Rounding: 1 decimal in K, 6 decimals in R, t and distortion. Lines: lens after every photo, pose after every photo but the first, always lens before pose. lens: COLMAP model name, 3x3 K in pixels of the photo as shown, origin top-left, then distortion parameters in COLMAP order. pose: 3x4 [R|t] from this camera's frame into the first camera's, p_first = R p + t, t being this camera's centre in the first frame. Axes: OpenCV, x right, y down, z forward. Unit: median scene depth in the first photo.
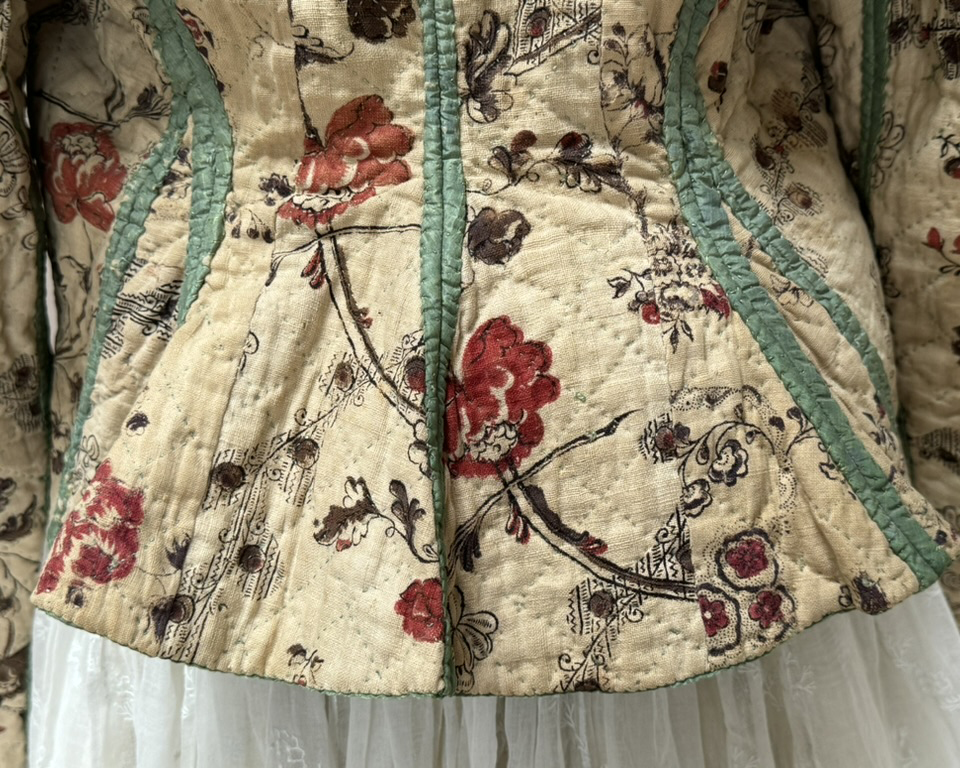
lens RADIAL K [[1258.9, 0, 480.0], [0, 1258.9, 384.0], [0, 0, 1]] dist [0.187454, -0.566003]
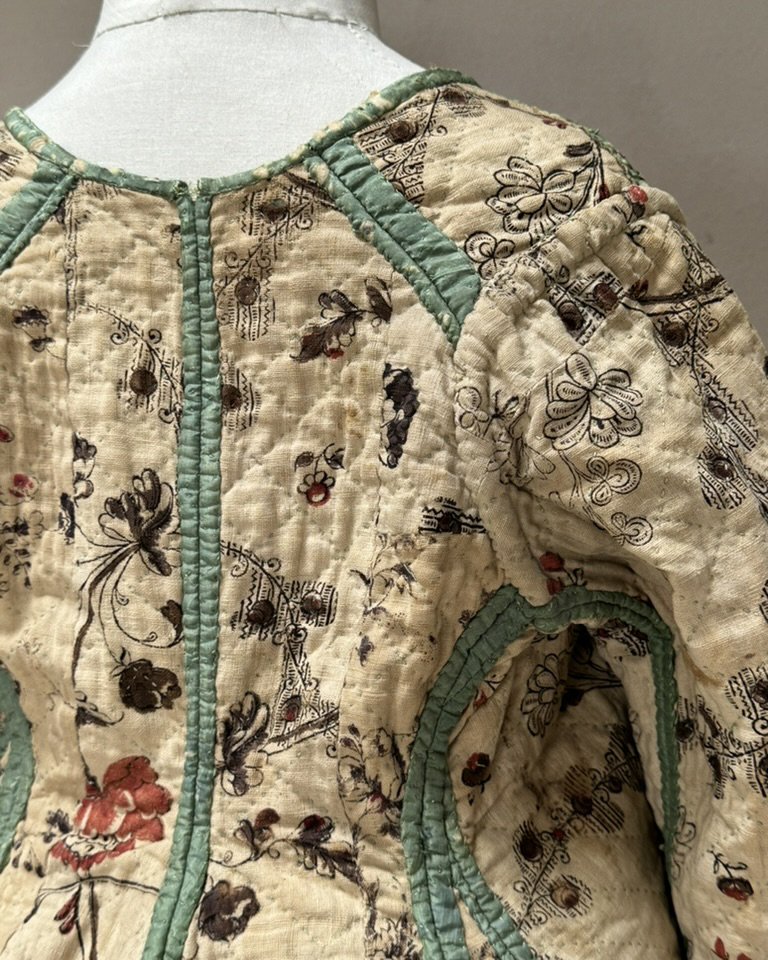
lens RADIAL K [[1258.9, 0, 373.4], [0, 1258.9, 478.7], [0, 0, 1]] dist [0.187454, -0.566003]
pose [[0.973431, 0.072430, -0.217223, 0.325249], [-0.123773, 0.964559, -0.233038, -0.226792], [0.192645, 0.253733, 0.947896, -0.047822]]
